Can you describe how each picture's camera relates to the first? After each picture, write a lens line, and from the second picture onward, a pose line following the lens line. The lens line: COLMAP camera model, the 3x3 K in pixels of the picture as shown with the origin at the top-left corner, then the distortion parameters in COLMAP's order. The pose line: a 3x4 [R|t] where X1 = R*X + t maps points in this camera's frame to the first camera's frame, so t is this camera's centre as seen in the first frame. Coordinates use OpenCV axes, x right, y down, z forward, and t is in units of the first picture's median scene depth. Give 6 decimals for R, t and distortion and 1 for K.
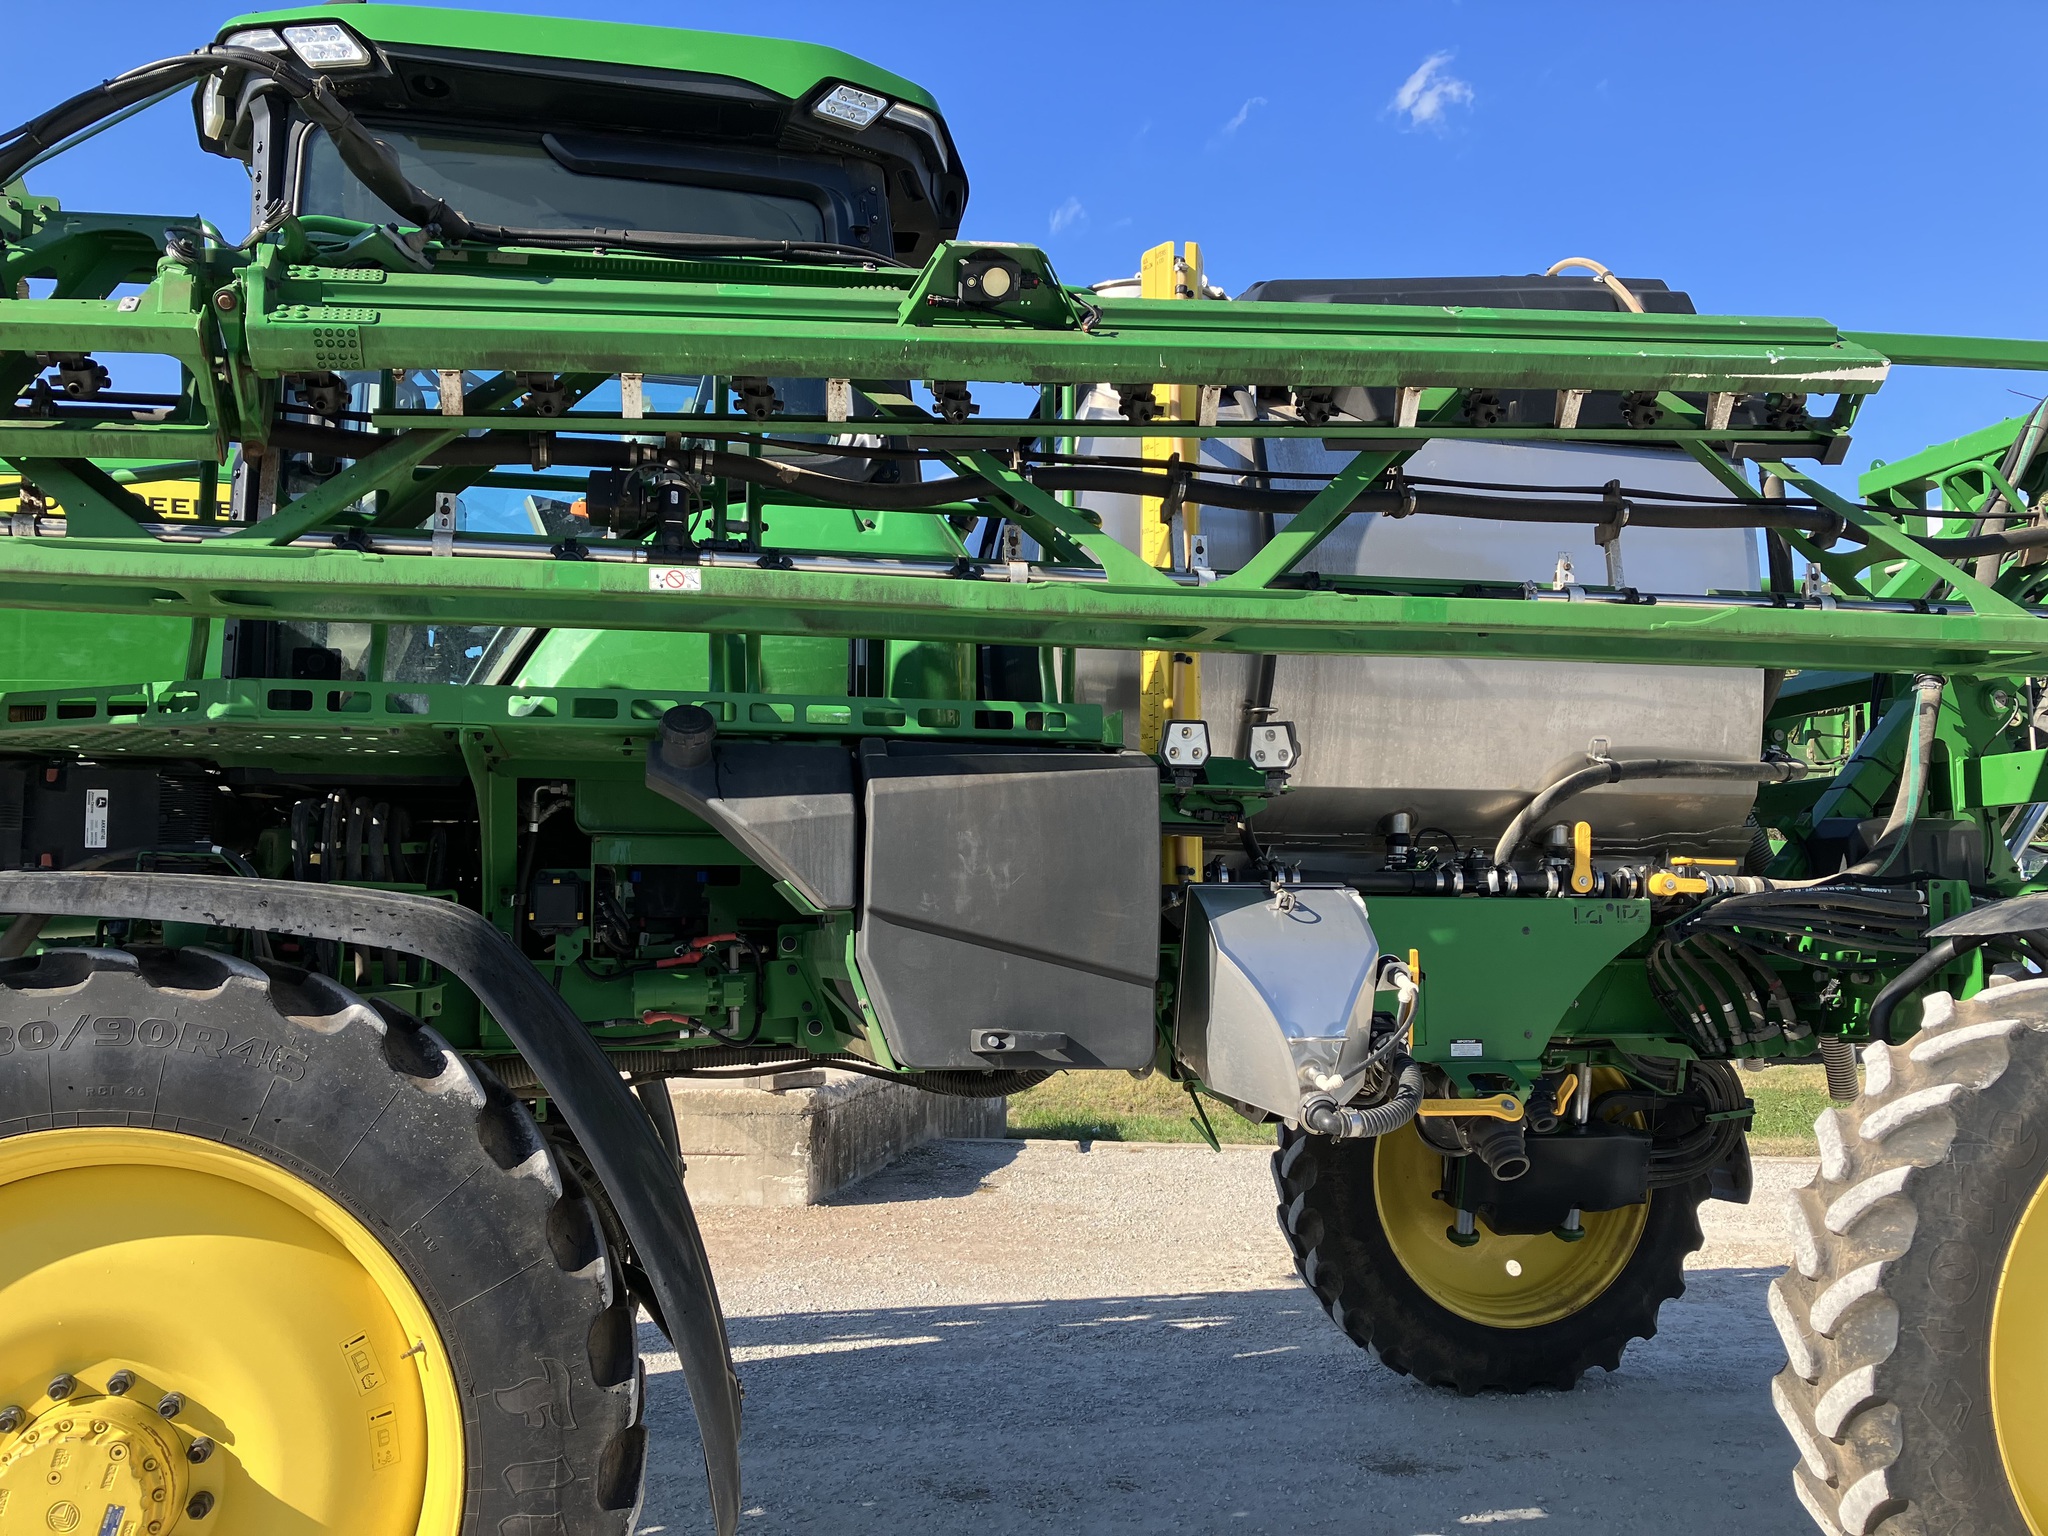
lens RADIAL K [[1667.3, 0, 1032.4], [0, 1667.3, 755.3], [0, 0, 1]] dist [0.030276, -0.030171]
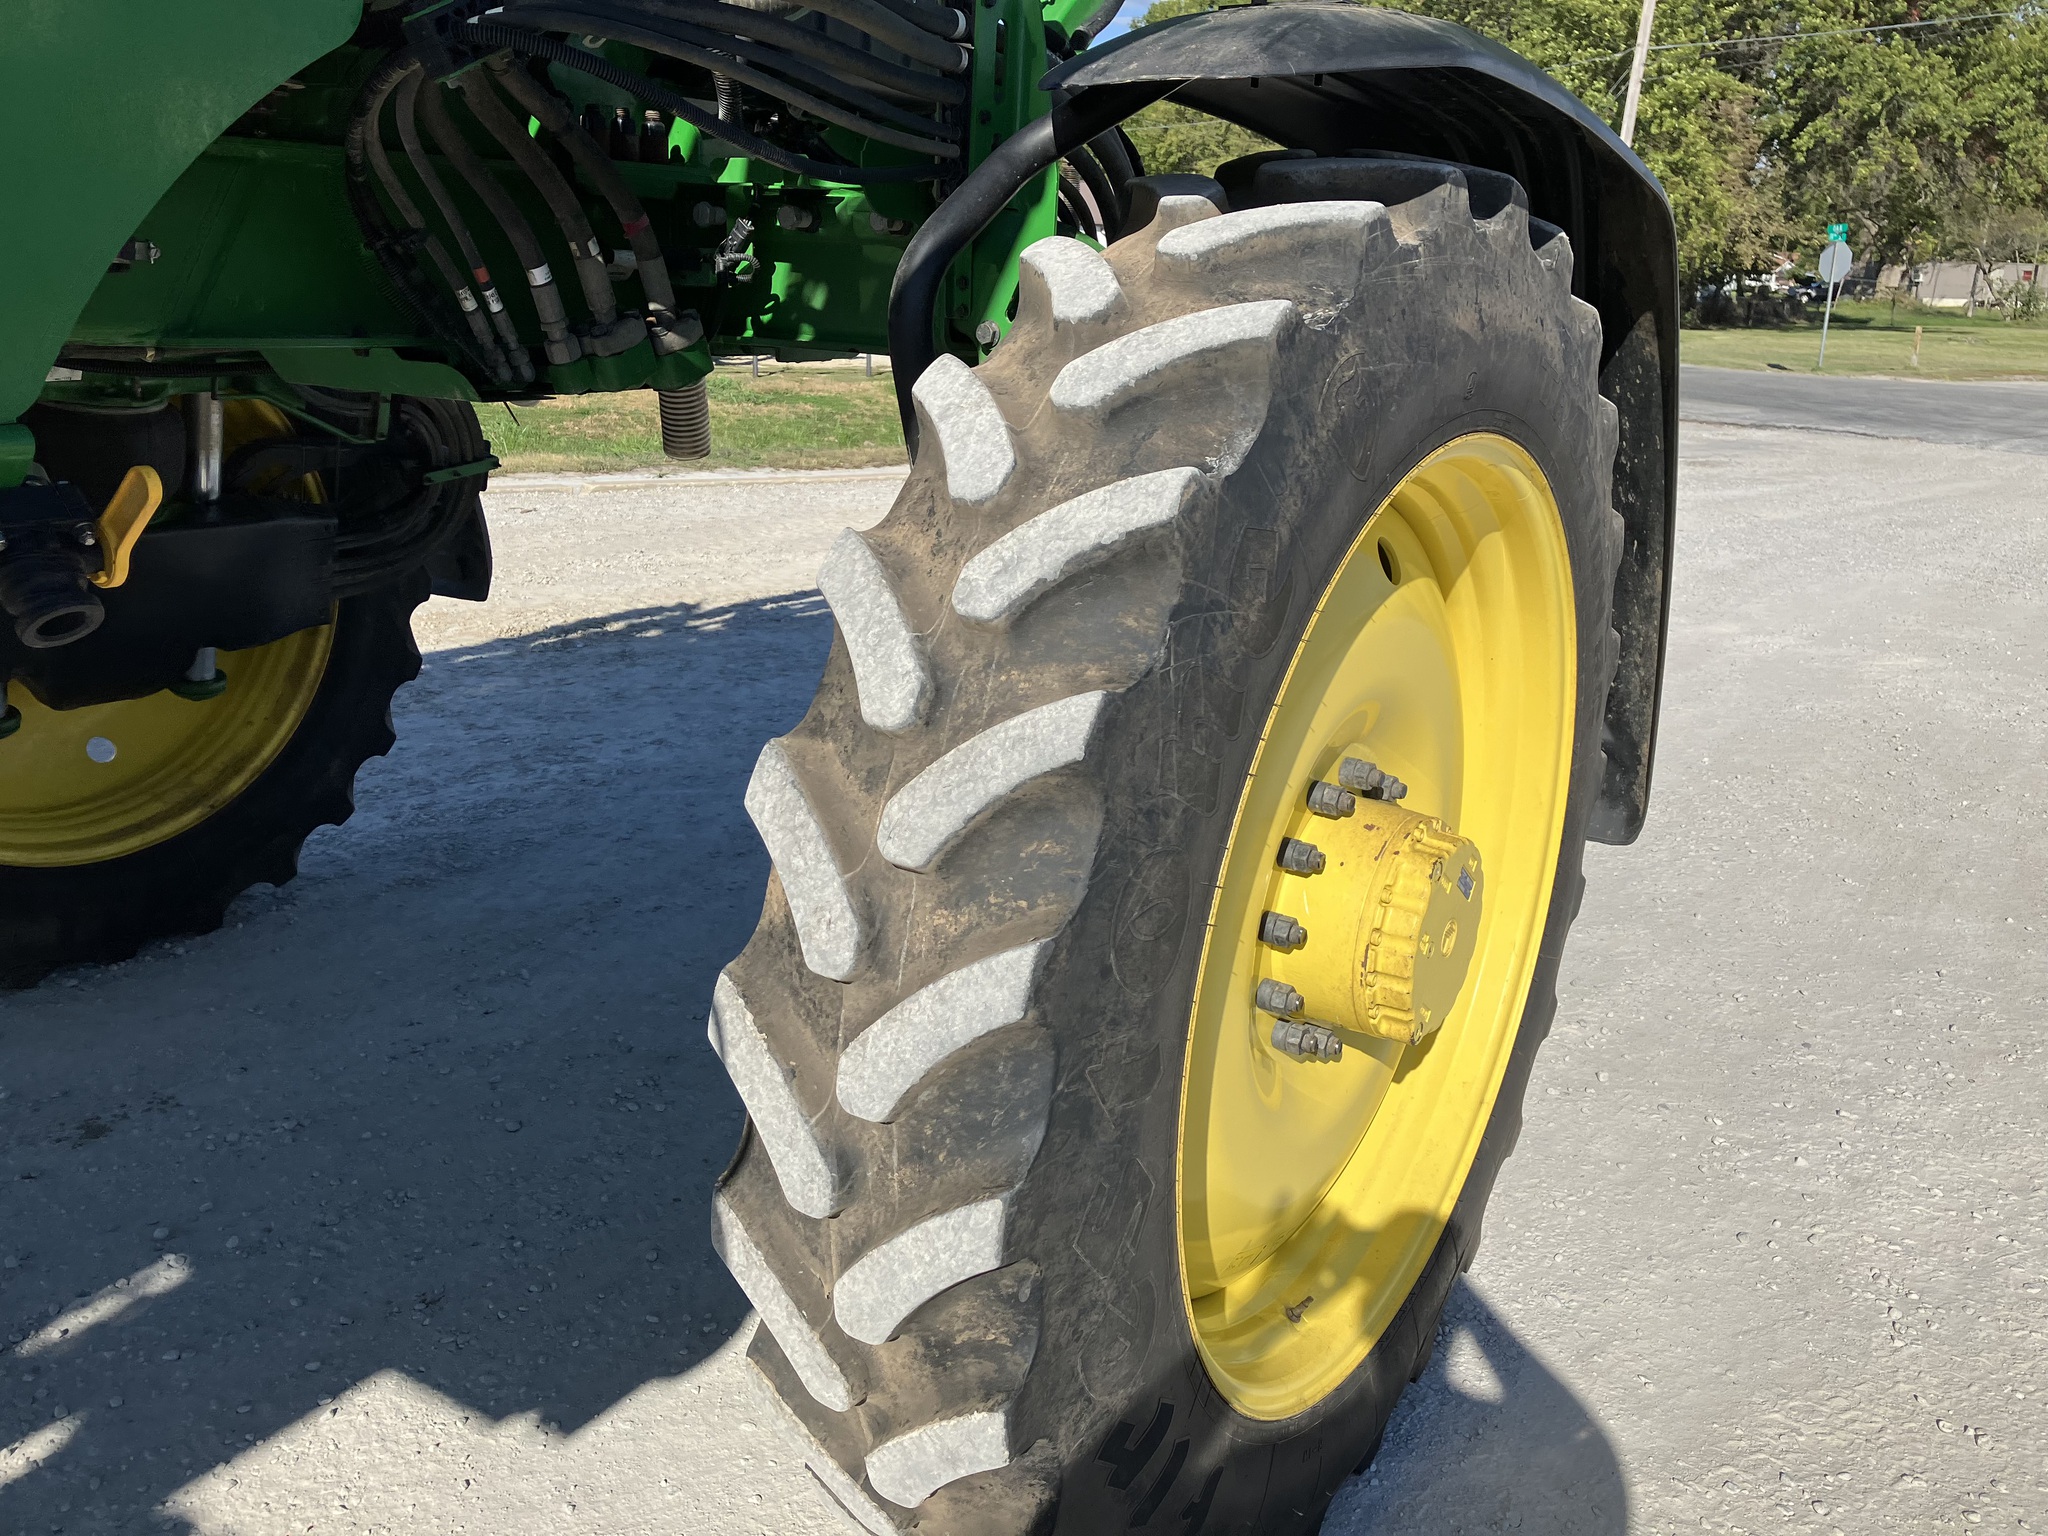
lens RADIAL K [[1667.3, 0, 1032.4], [0, 1667.3, 755.3], [0, 0, 1]] dist [0.030276, -0.030171]
pose [[0.729750, -0.166334, 0.663173, 0.203167], [-0.110887, 0.928321, 0.354857, 0.098698], [-0.674662, -0.332494, 0.658998, 0.593232]]
